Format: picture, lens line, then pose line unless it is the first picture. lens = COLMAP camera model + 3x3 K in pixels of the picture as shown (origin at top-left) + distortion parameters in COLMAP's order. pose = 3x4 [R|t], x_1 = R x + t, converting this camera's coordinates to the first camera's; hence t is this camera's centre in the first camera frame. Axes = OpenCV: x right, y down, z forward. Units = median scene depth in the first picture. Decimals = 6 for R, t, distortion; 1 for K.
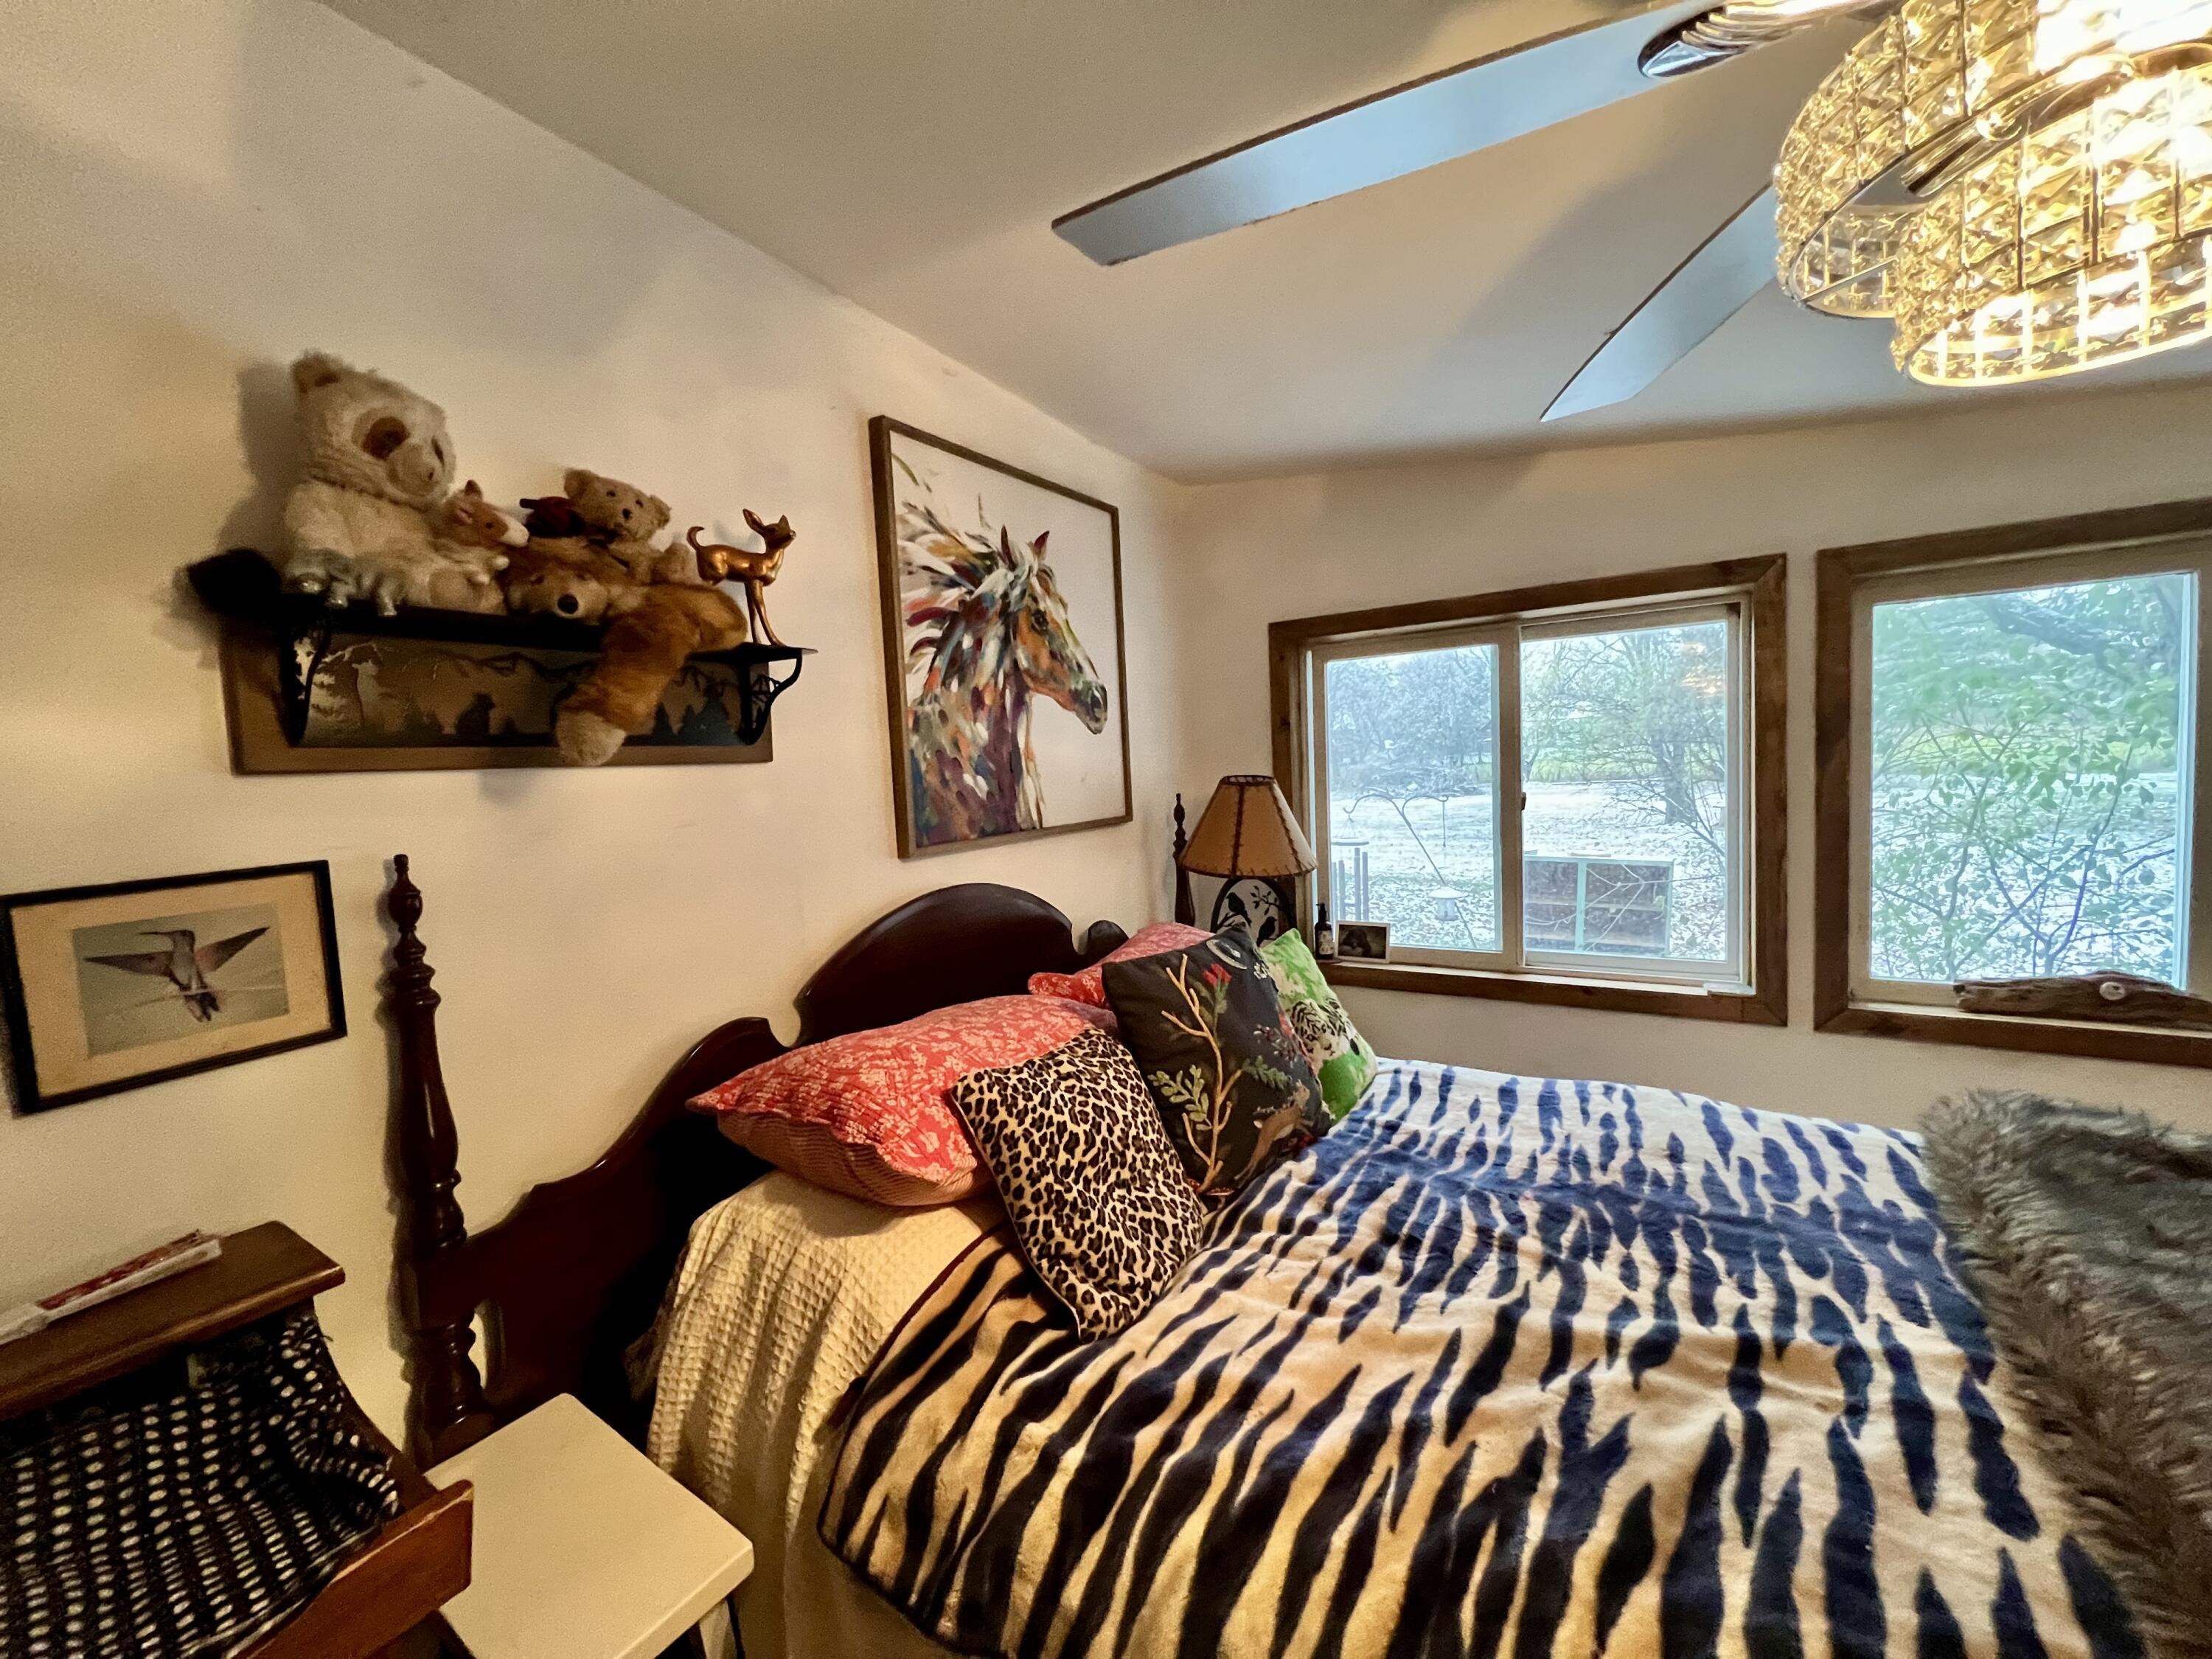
lens RADIAL K [[882.9, 0, 1097.2], [0, 882.9, 826.9], [0, 0, 1]] dist [-0.003206, 0.000356]
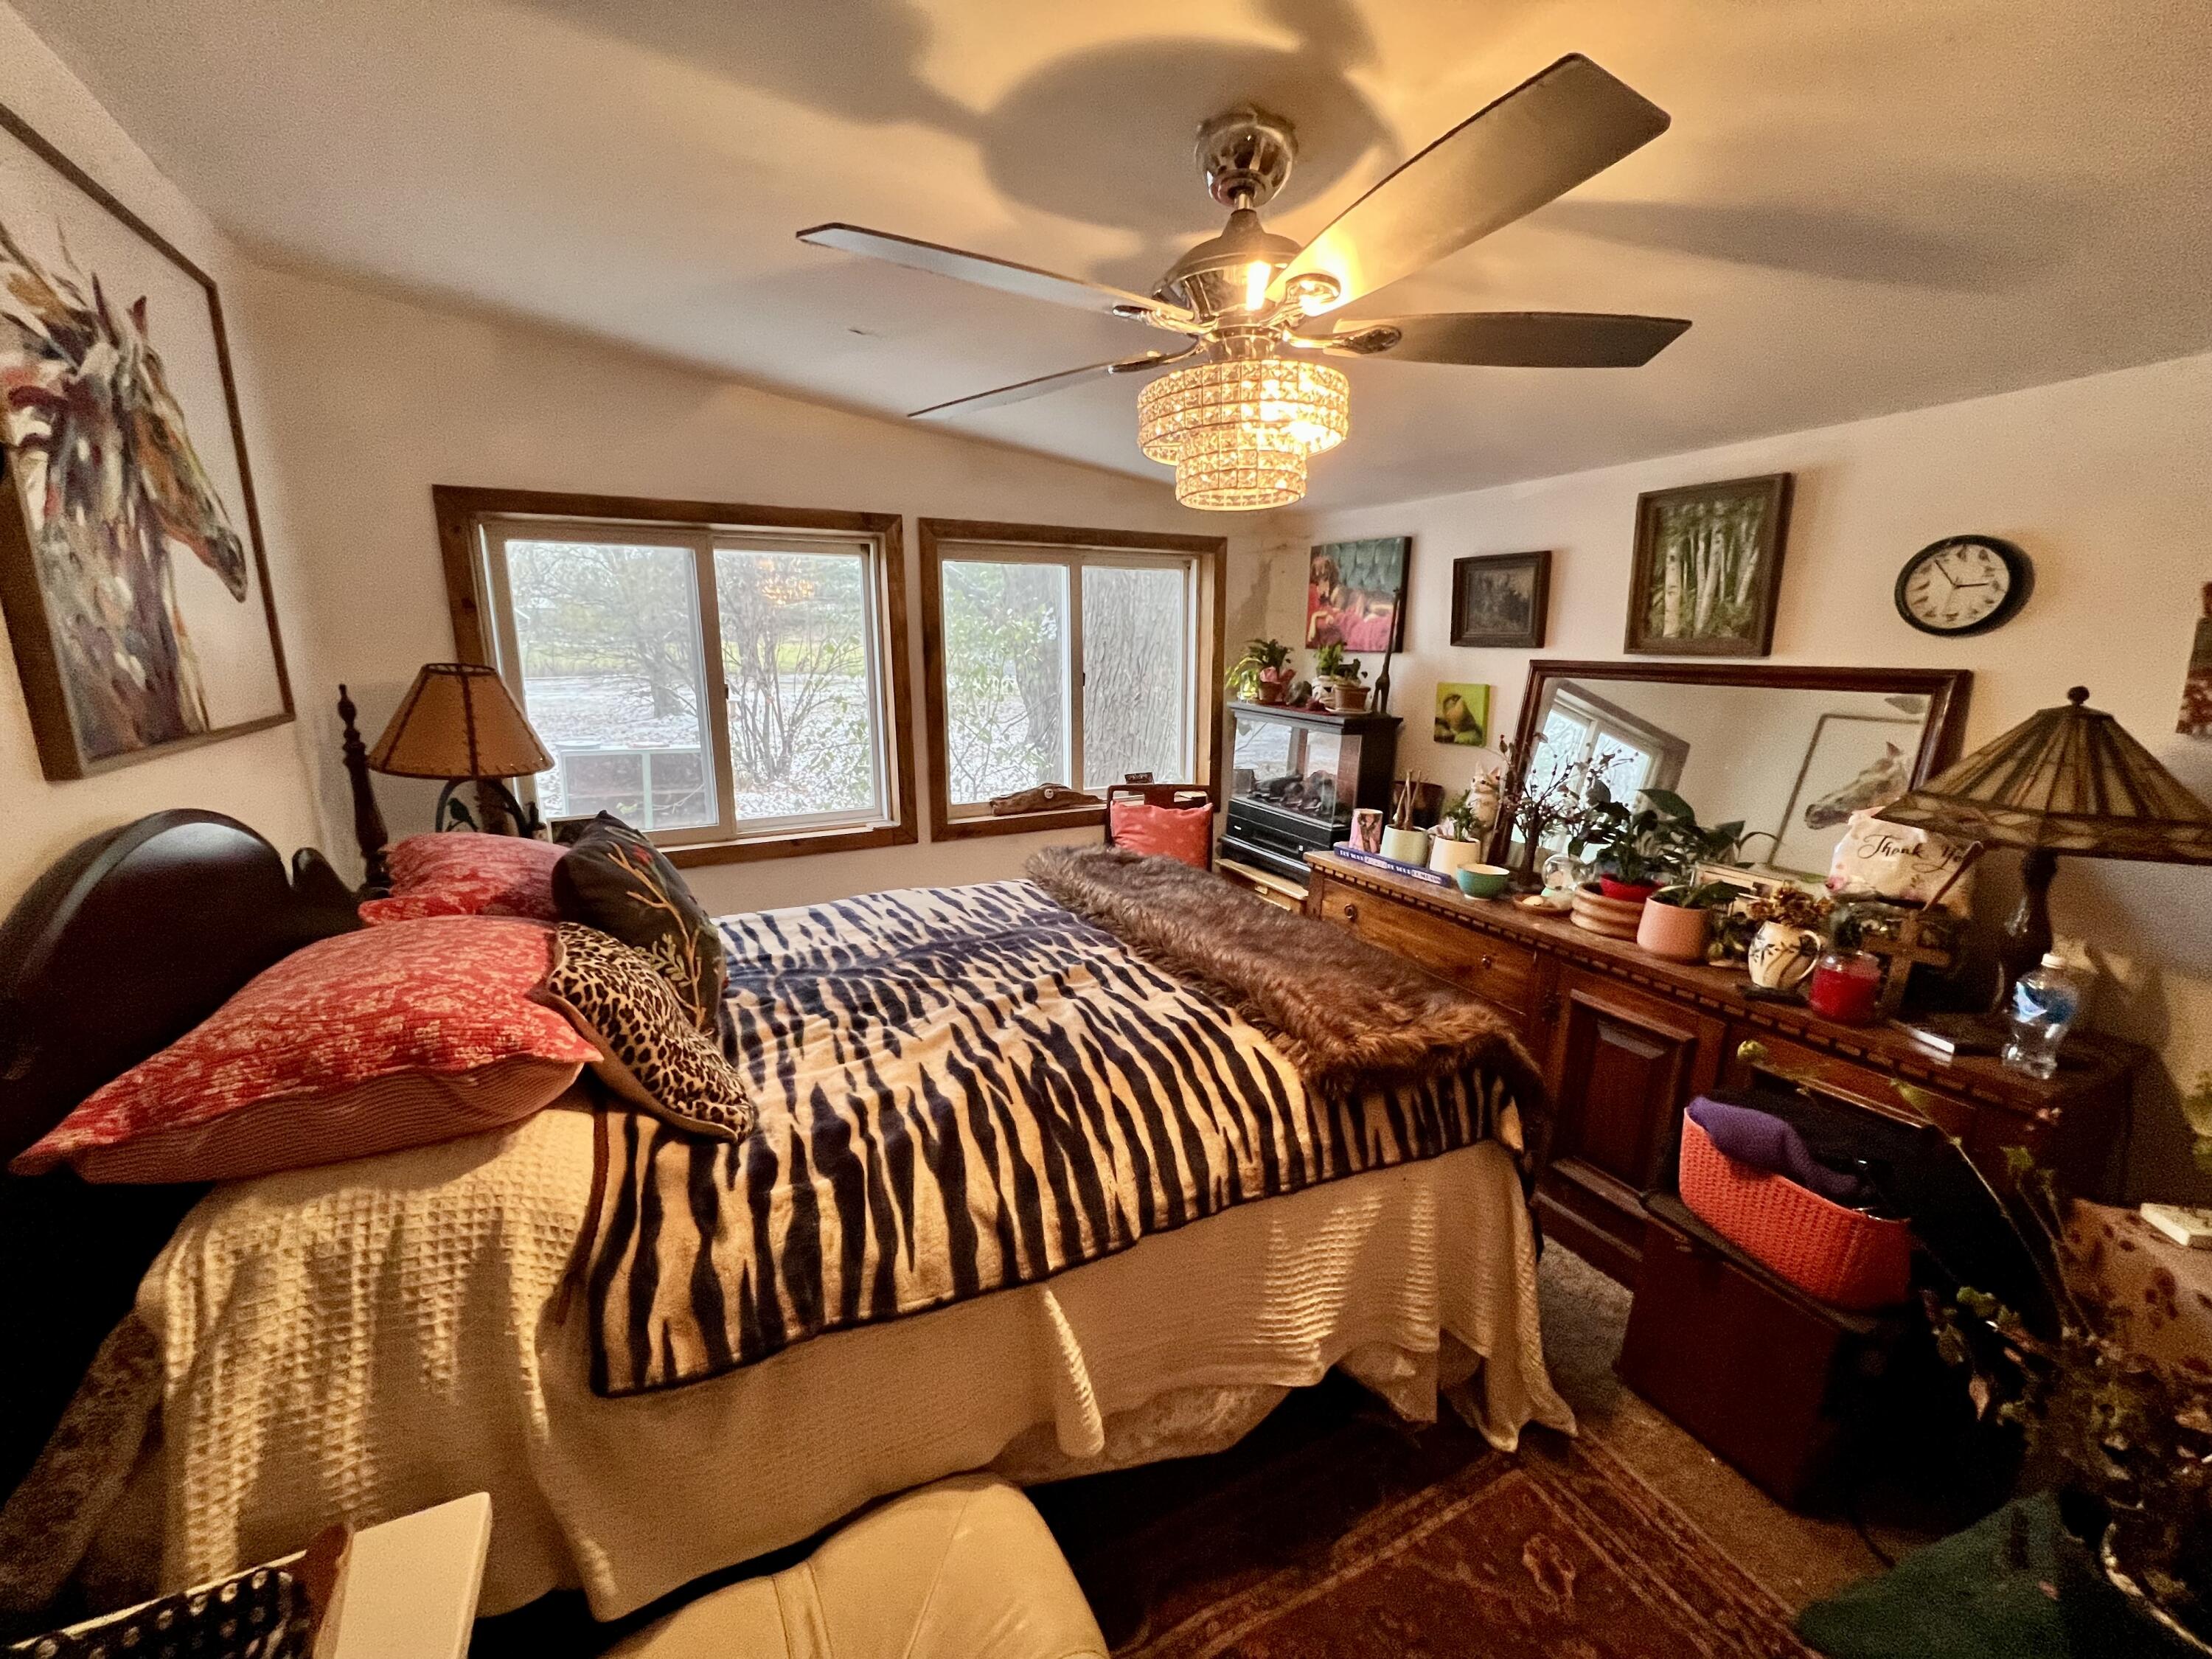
lens RADIAL K [[882.9, 0, 1093.4], [0, 882.9, 829.1], [0, 0, 1]] dist [-0.003206, 0.000356]
pose [[0.490822, -0.137185, 0.860392, -0.610797], [0.034048, 0.989792, 0.138394, 0.010685], [-0.870595, -0.038633, 0.490482, 0.009856]]
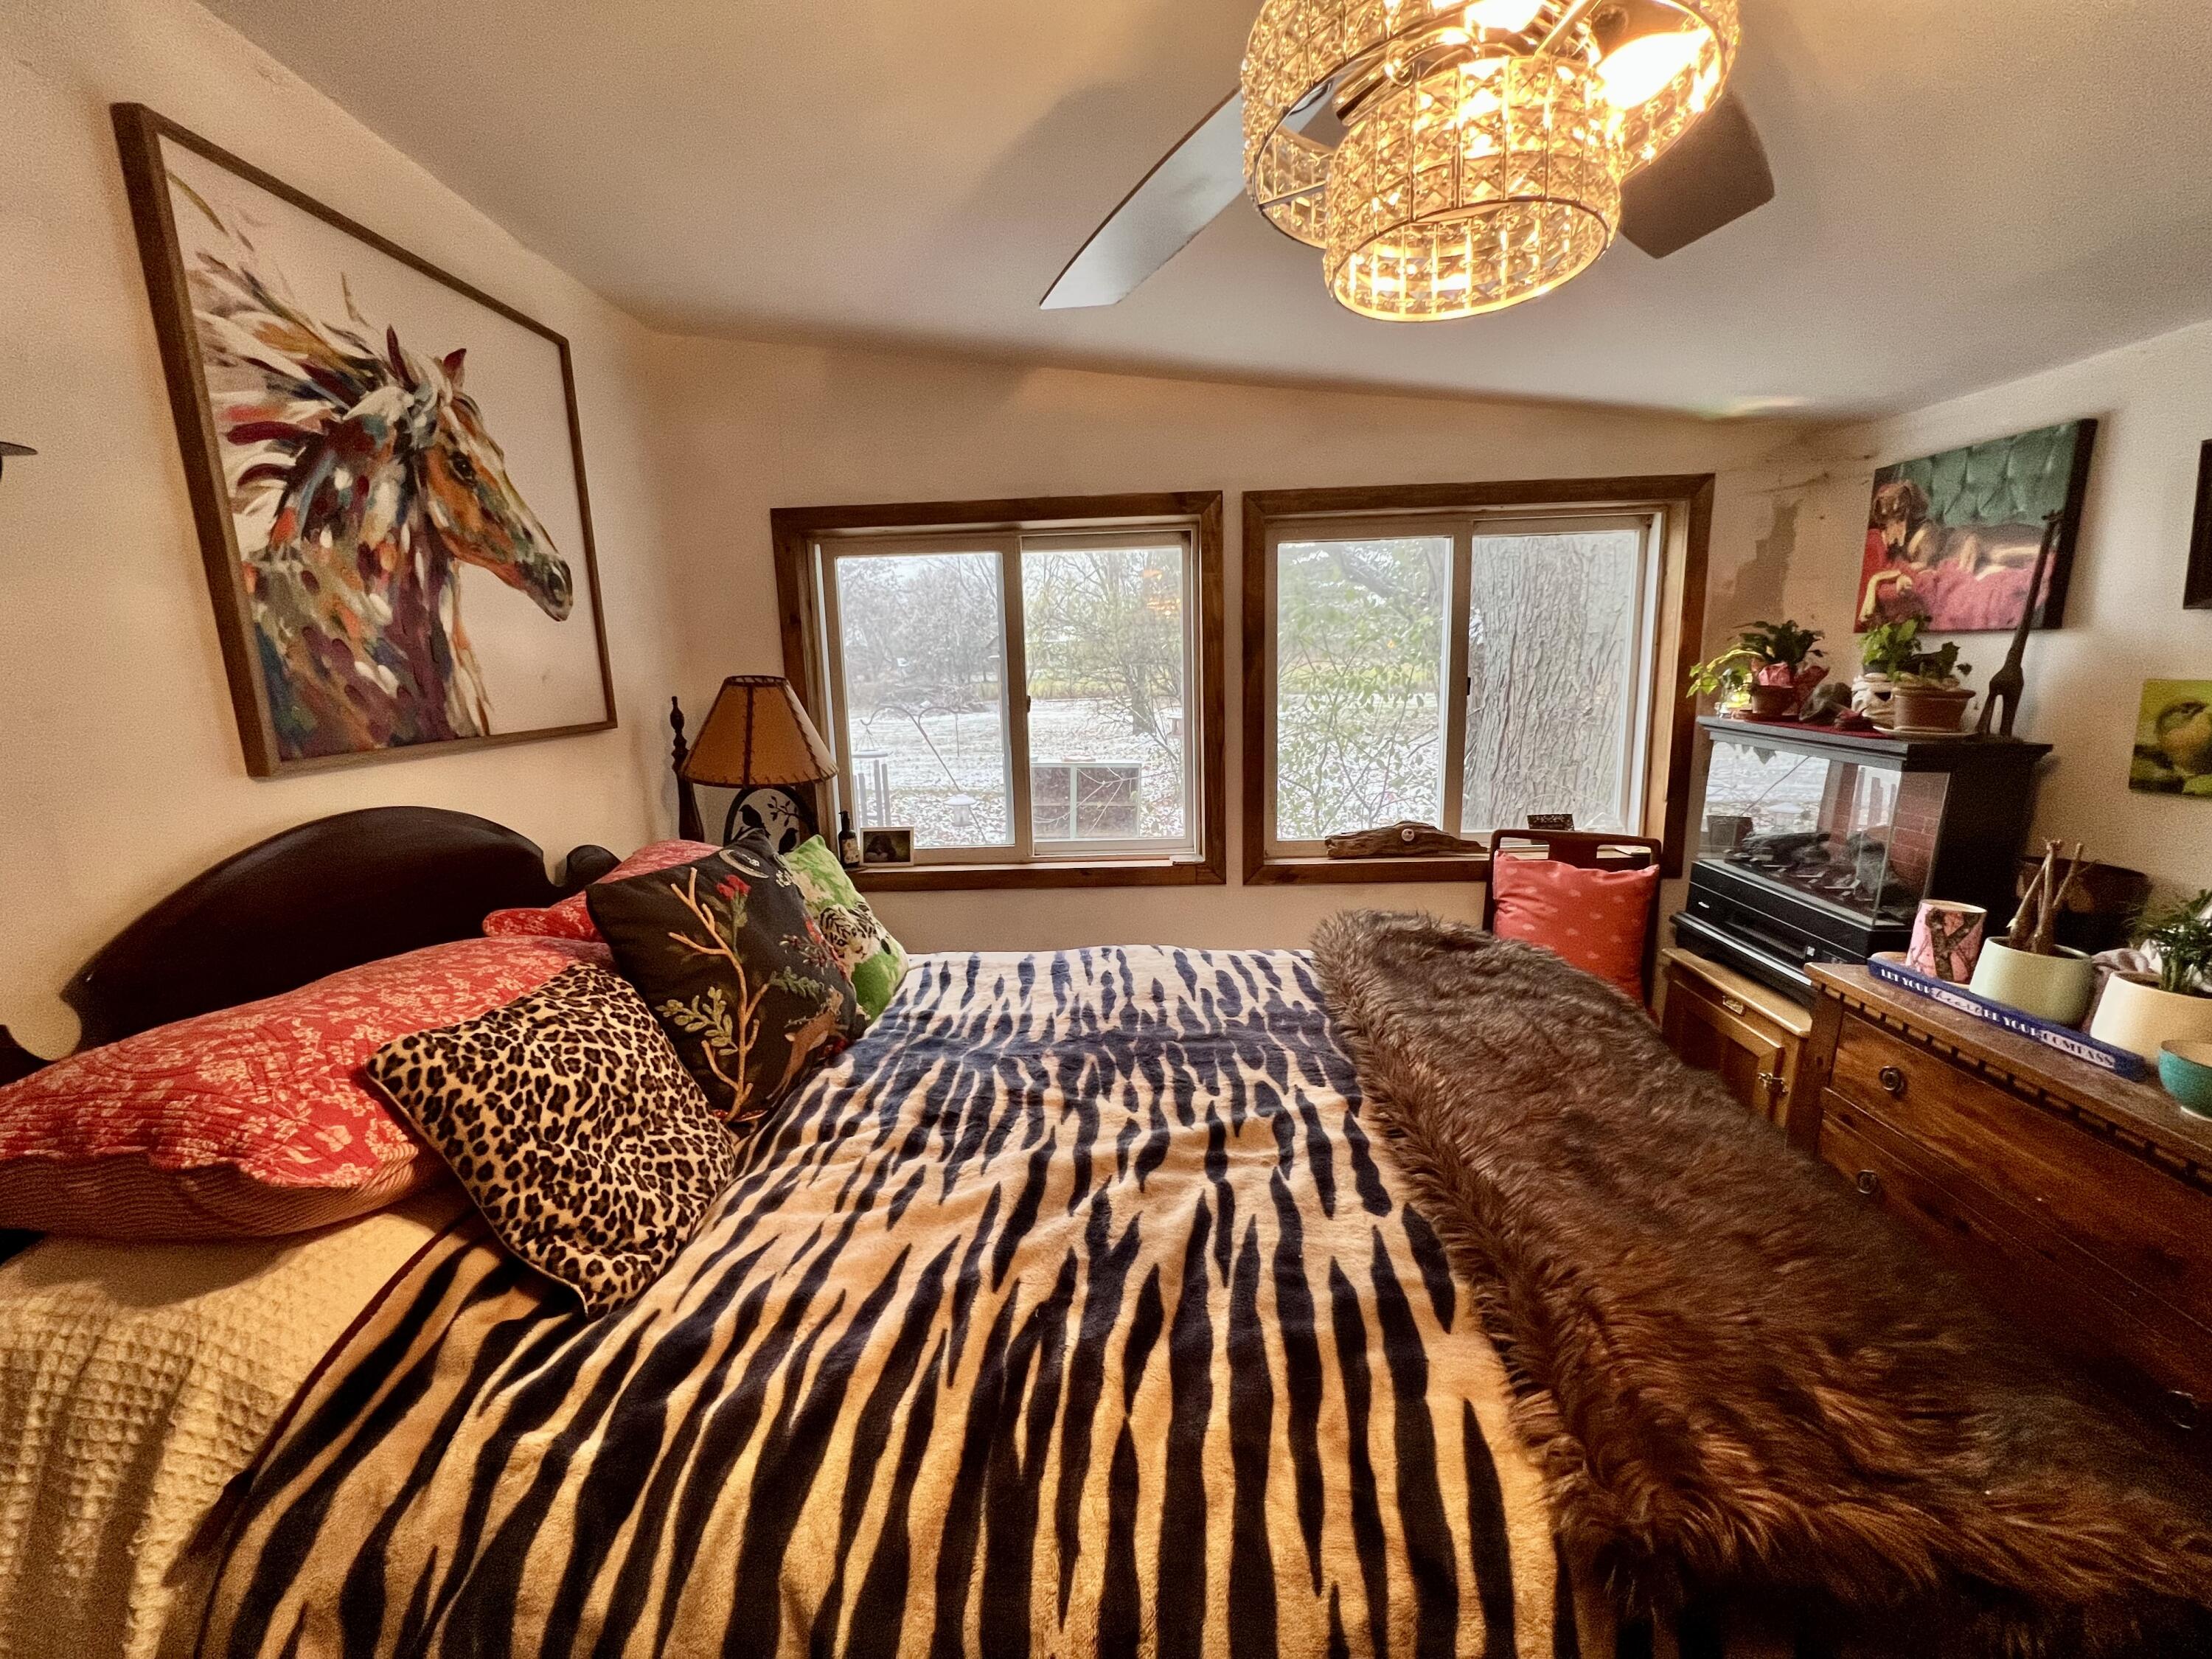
lens RADIAL K [[882.9, 0, 1097.2], [0, 882.9, 827.2], [0, 0, 1]] dist [-0.003206, 0.000356]
pose [[0.861141, -0.070223, 0.503492, 0.007081], [0.023170, 0.994806, 0.099119, 0.031810], [-0.507837, -0.073689, 0.858295, 0.047858]]
